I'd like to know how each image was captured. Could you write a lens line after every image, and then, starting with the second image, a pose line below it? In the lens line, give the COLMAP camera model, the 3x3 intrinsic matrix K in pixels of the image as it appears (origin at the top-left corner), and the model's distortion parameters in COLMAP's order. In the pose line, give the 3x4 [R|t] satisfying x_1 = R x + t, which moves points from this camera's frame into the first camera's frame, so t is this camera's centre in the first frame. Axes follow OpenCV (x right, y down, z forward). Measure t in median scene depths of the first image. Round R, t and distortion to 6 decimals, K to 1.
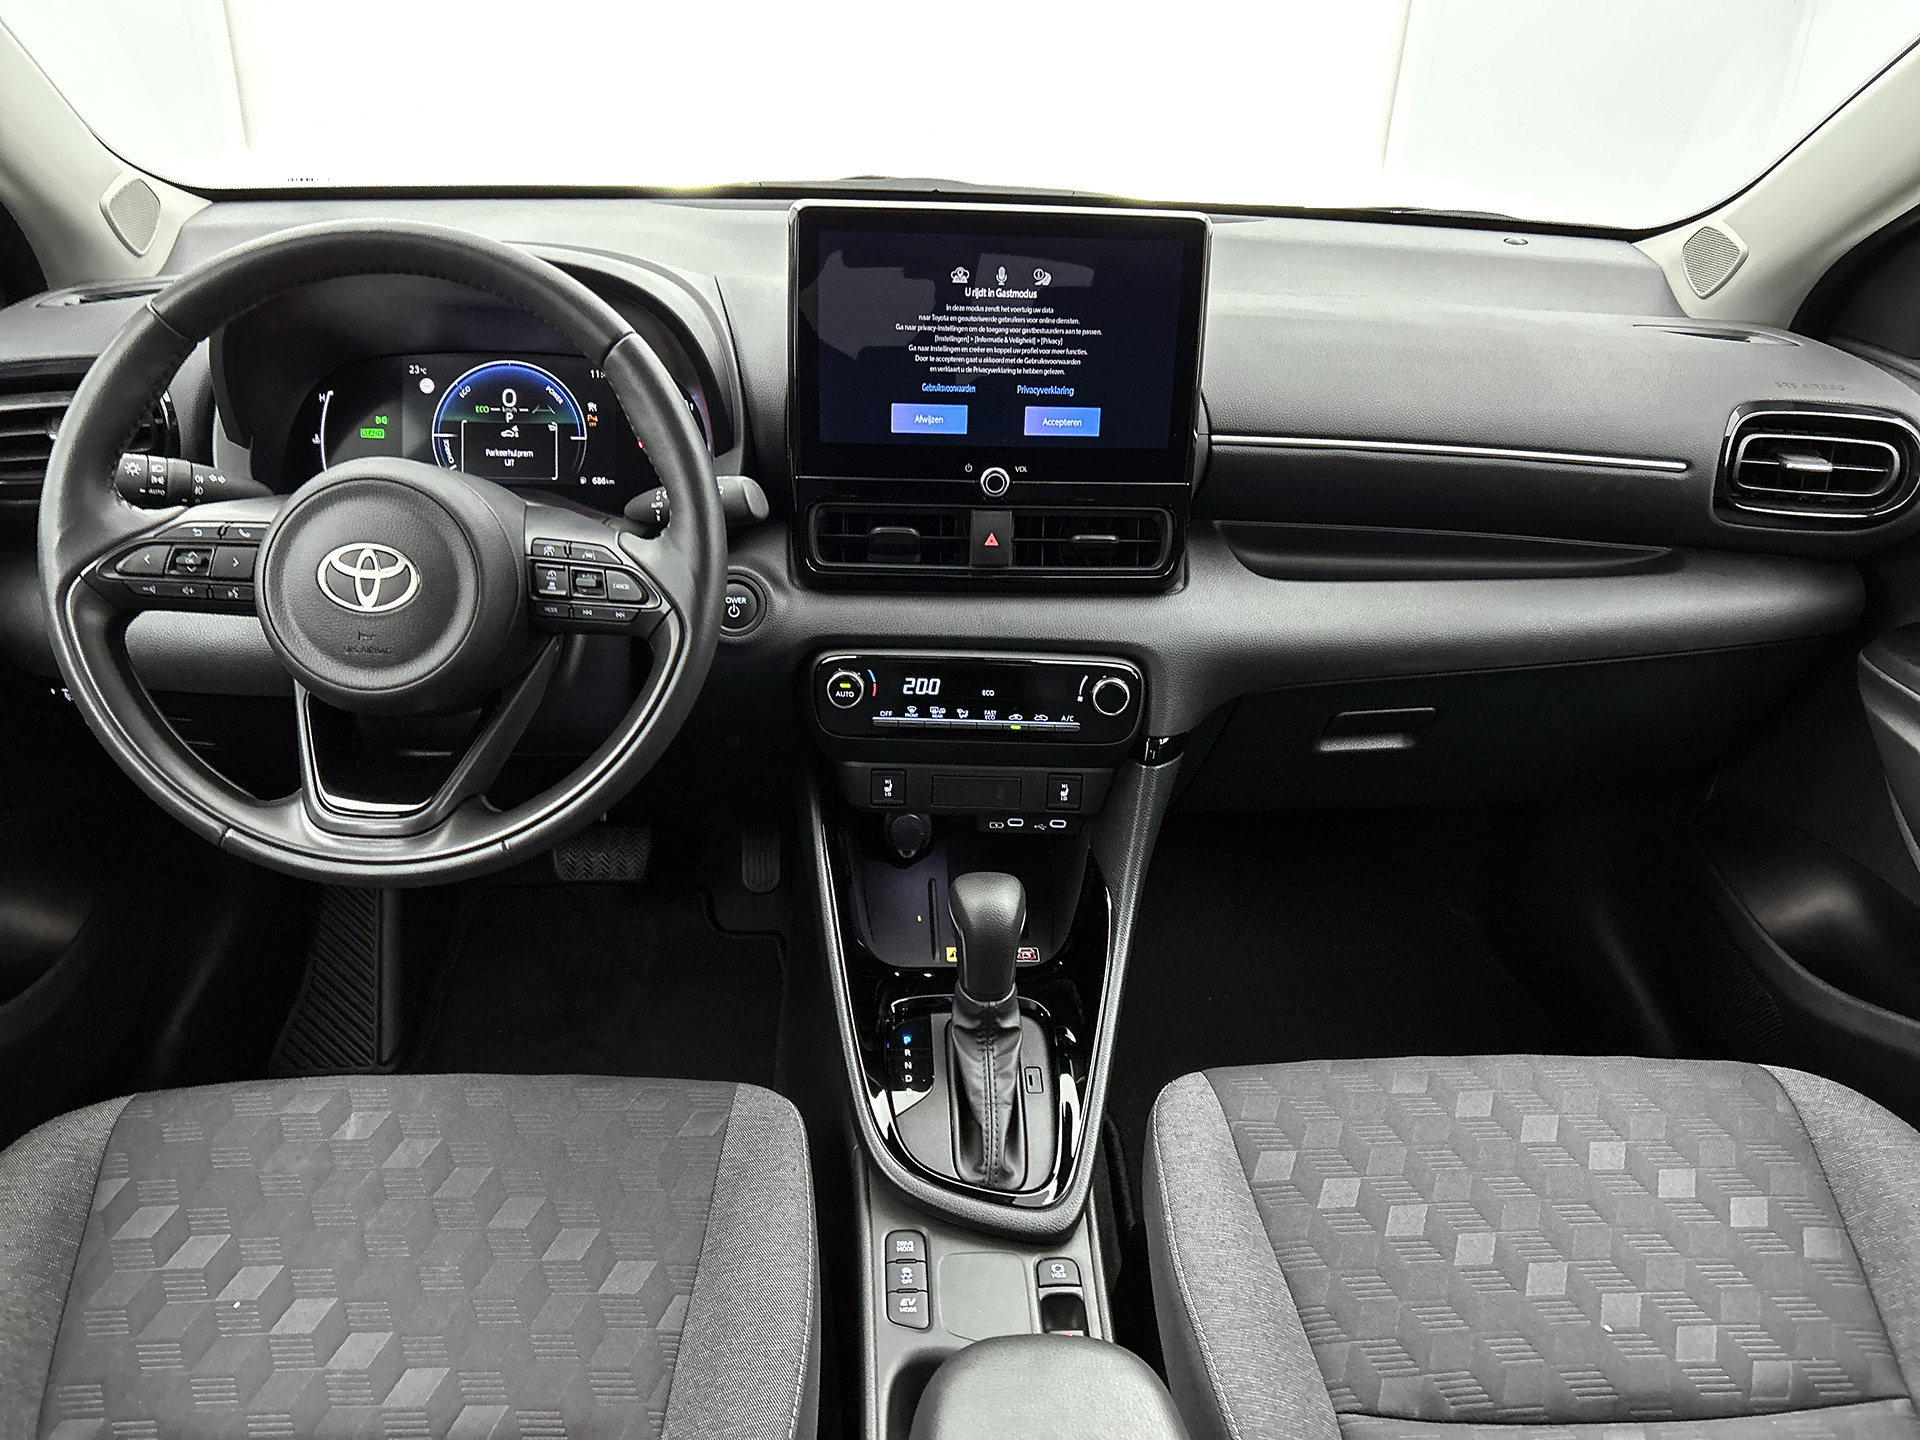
lens RADIAL K [[1476.9, 0, 952.2], [0, 1476.9, 710.9], [0, 0, 1]] dist [0.050504, -0.065114]
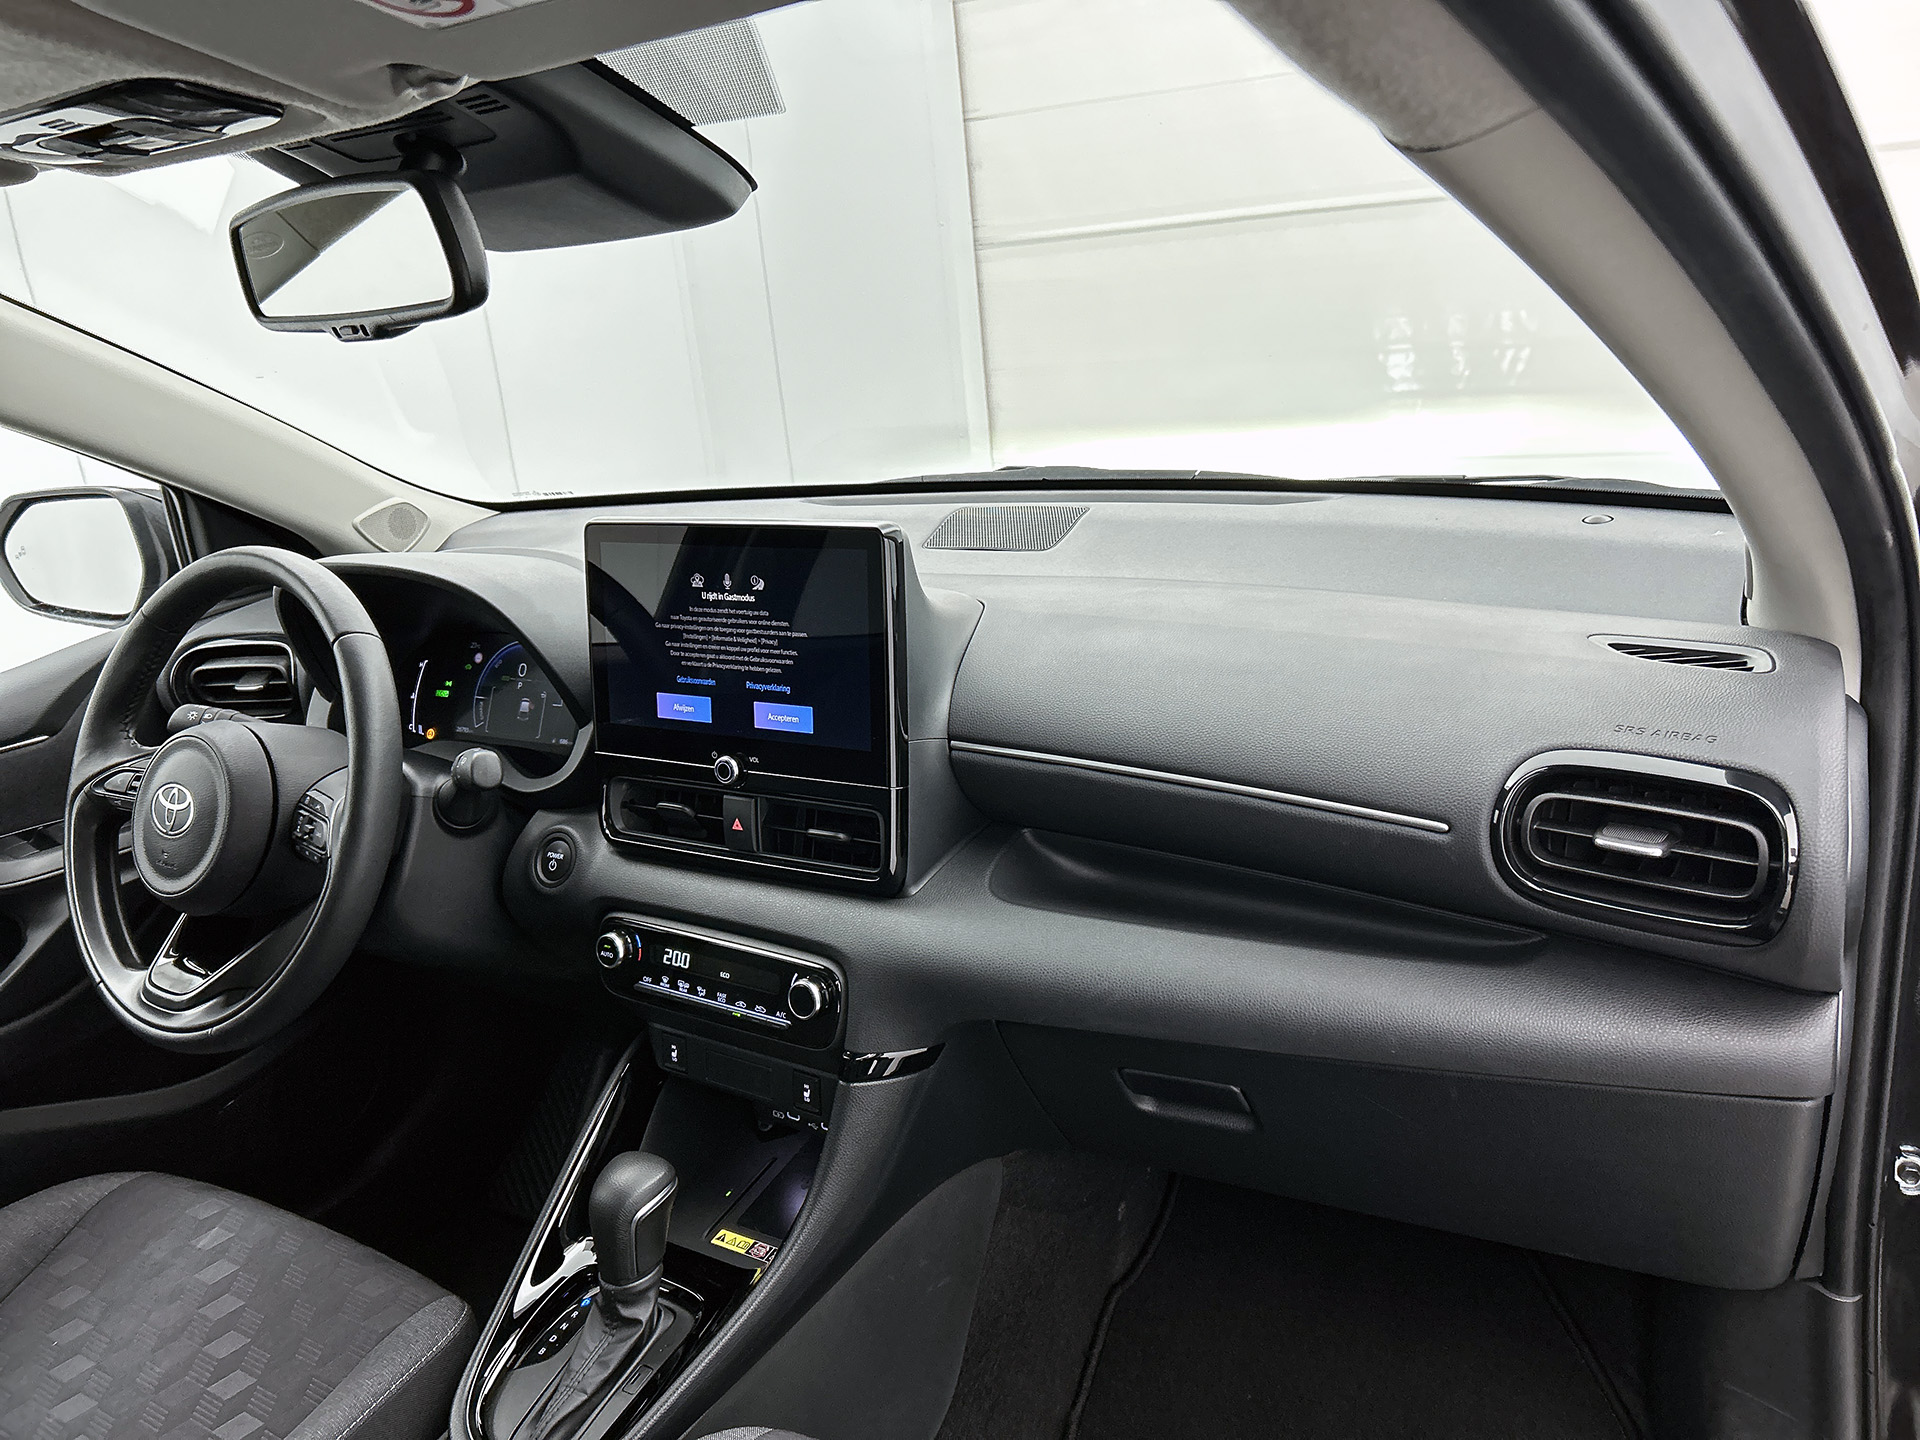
lens RADIAL K [[1476.9, 0, 923.2], [0, 1476.9, 690.1], [0, 0, 1]] dist [0.050504, -0.065114]
pose [[0.803949, 0.049880, -0.592603, 0.759561], [-0.145922, 0.982559, -0.115260, -0.112091], [0.576518, 0.179137, 0.797205, 0.243841]]
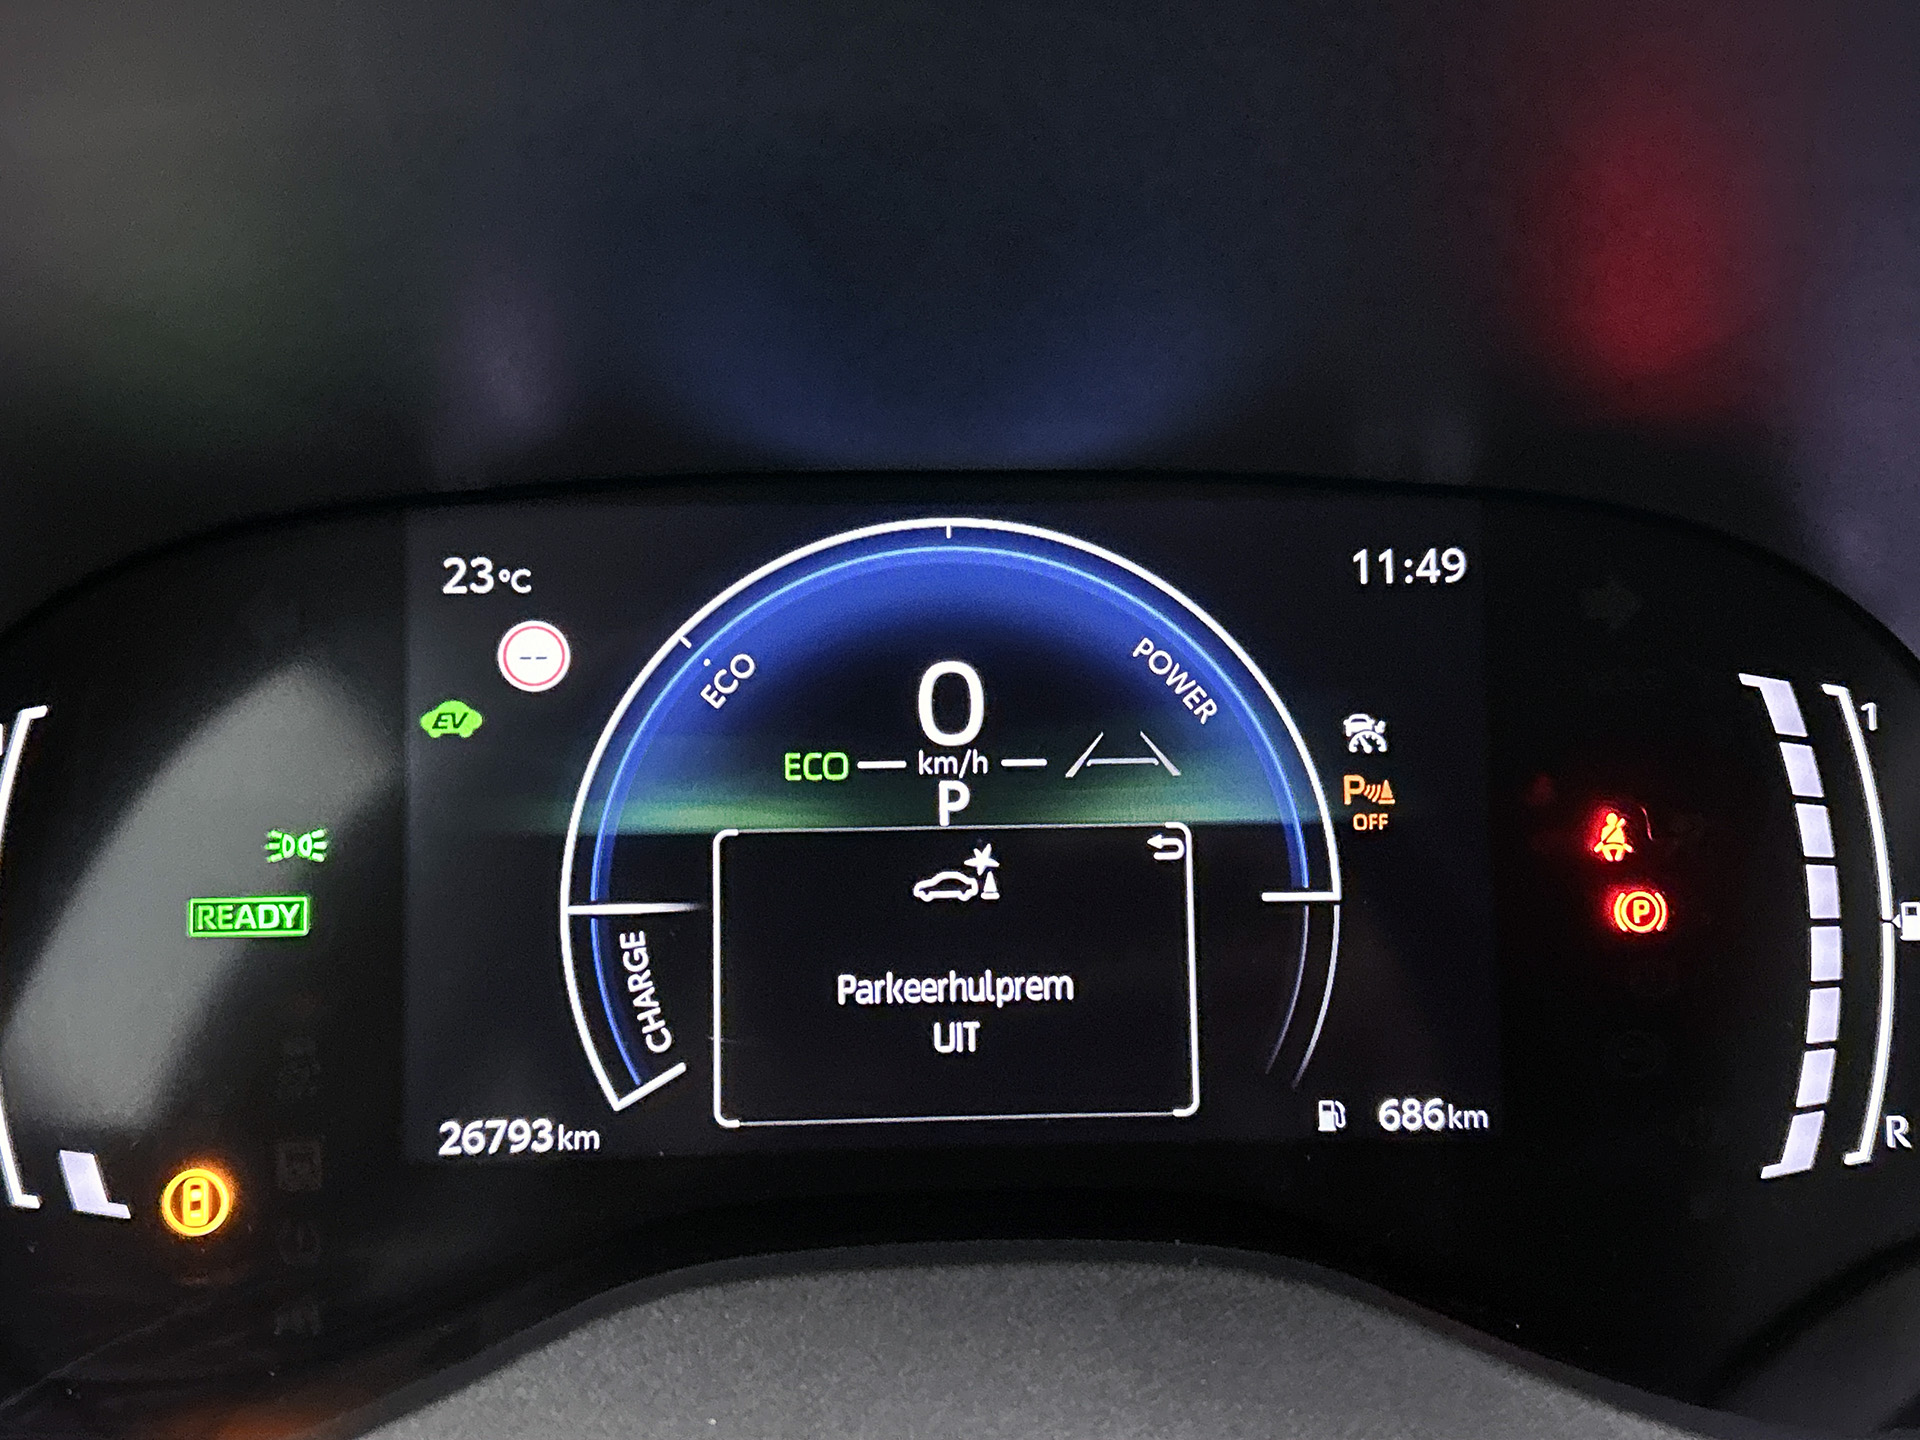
lens RADIAL K [[2198.9, 0, 947.7], [0, 2198.9, 728.9], [0, 0, 1]] dist [0.057855, 0.000000]
pose [[0.999548, -0.025336, -0.016190, -0.323385], [0.023385, 0.993539, -0.111055, -0.192984], [0.018899, 0.110626, 0.993682, 0.786483]]
